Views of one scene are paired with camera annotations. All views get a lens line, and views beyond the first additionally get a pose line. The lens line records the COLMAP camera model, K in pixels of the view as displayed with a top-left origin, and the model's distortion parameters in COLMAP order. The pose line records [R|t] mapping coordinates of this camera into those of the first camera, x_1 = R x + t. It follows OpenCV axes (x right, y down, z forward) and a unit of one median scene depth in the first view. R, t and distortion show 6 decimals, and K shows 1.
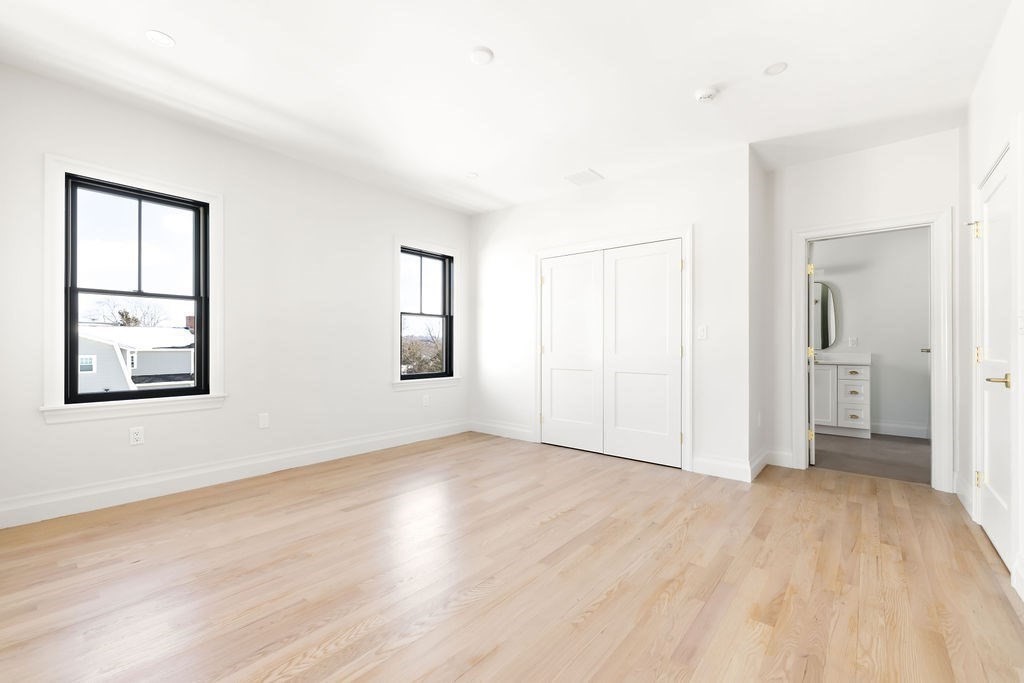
lens RADIAL K [[441.1, 0, 516.6], [0, 441.1, 346.8], [0, 0, 1]] dist [0.002308, 0.002168]
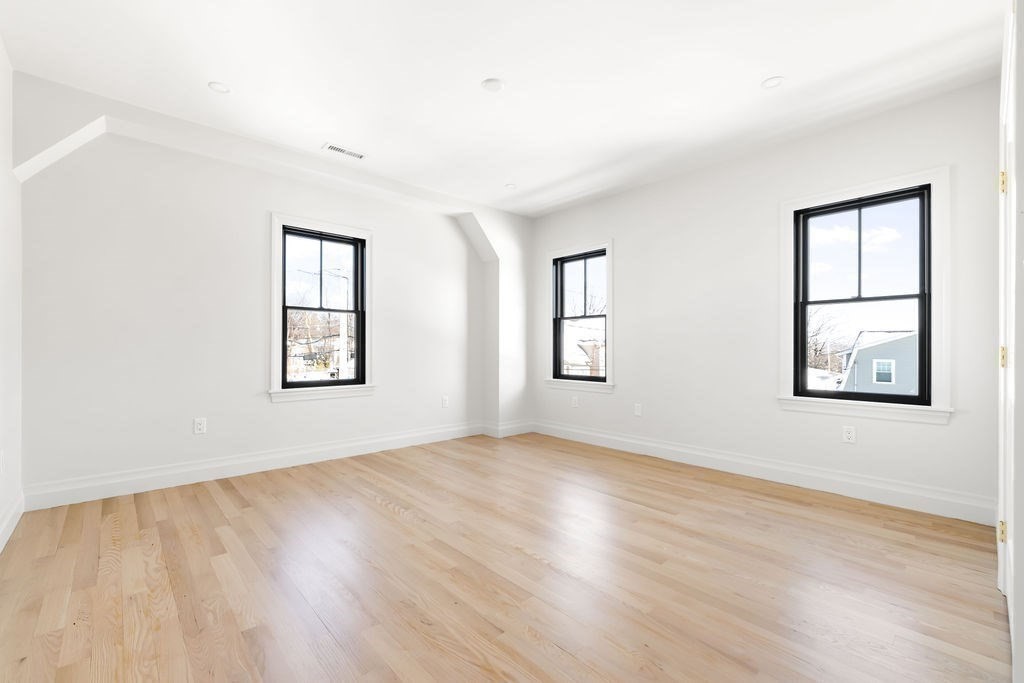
lens RADIAL K [[441.1, 0, 508.1], [0, 441.1, 345.3], [0, 0, 1]] dist [0.002308, 0.002168]
pose [[-0.164446, -0.007629, -0.986357, 0.336812], [-0.004667, 0.999965, -0.006956, -0.001256], [0.986375, 0.003460, -0.164475, 0.401891]]
